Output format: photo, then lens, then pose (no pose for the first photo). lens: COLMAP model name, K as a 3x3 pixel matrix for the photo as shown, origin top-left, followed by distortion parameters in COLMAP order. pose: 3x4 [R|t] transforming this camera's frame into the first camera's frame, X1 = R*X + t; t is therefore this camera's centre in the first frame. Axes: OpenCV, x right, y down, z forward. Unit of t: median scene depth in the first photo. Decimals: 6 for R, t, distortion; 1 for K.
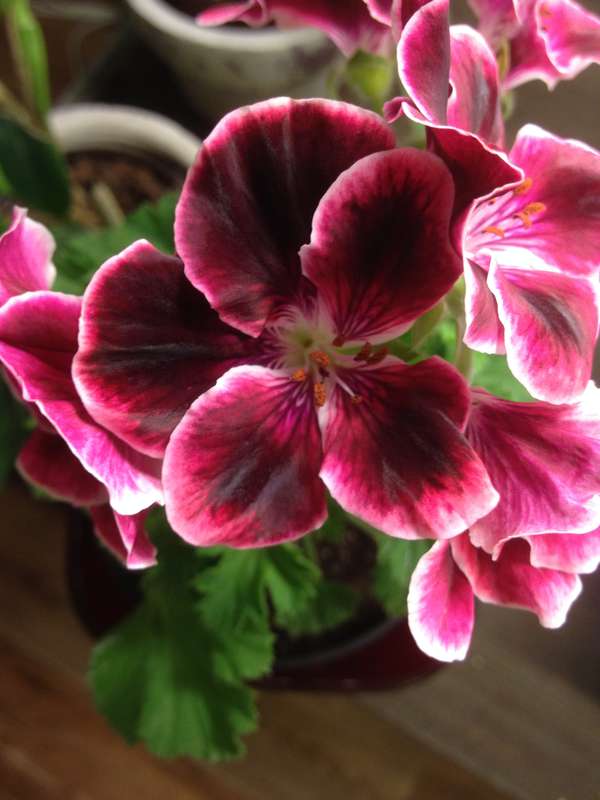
lens RADIAL K [[818.7, 0, 298.0], [0, 818.7, 399.9], [0, 0, 1]] dist [0.067473, 0.000000]
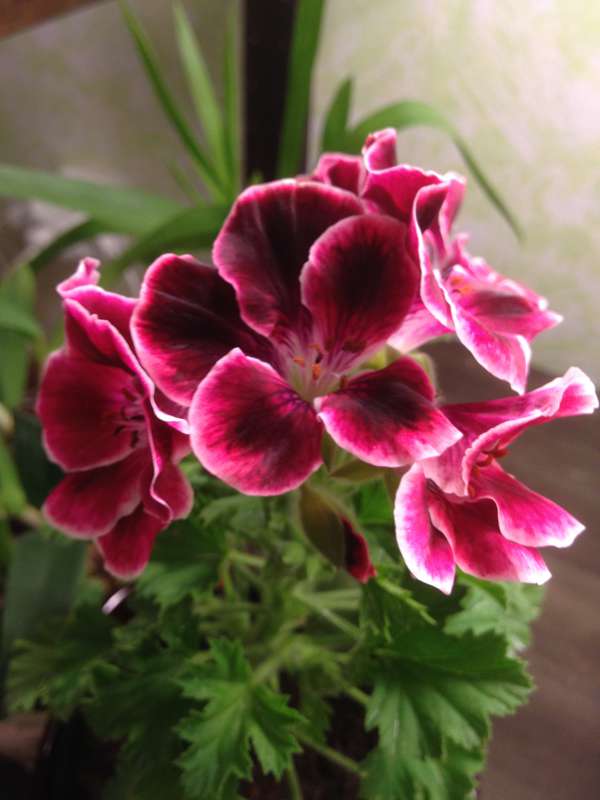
lens RADIAL K [[818.7, 0, 302.2], [0, 818.7, 400.3], [0, 0, 1]] dist [0.067473, 0.000000]
pose [[0.999047, 0.021328, 0.038085, -0.043508], [0.003544, 0.829987, -0.557772, 0.761997], [-0.043506, 0.557376, 0.829120, -0.037031]]
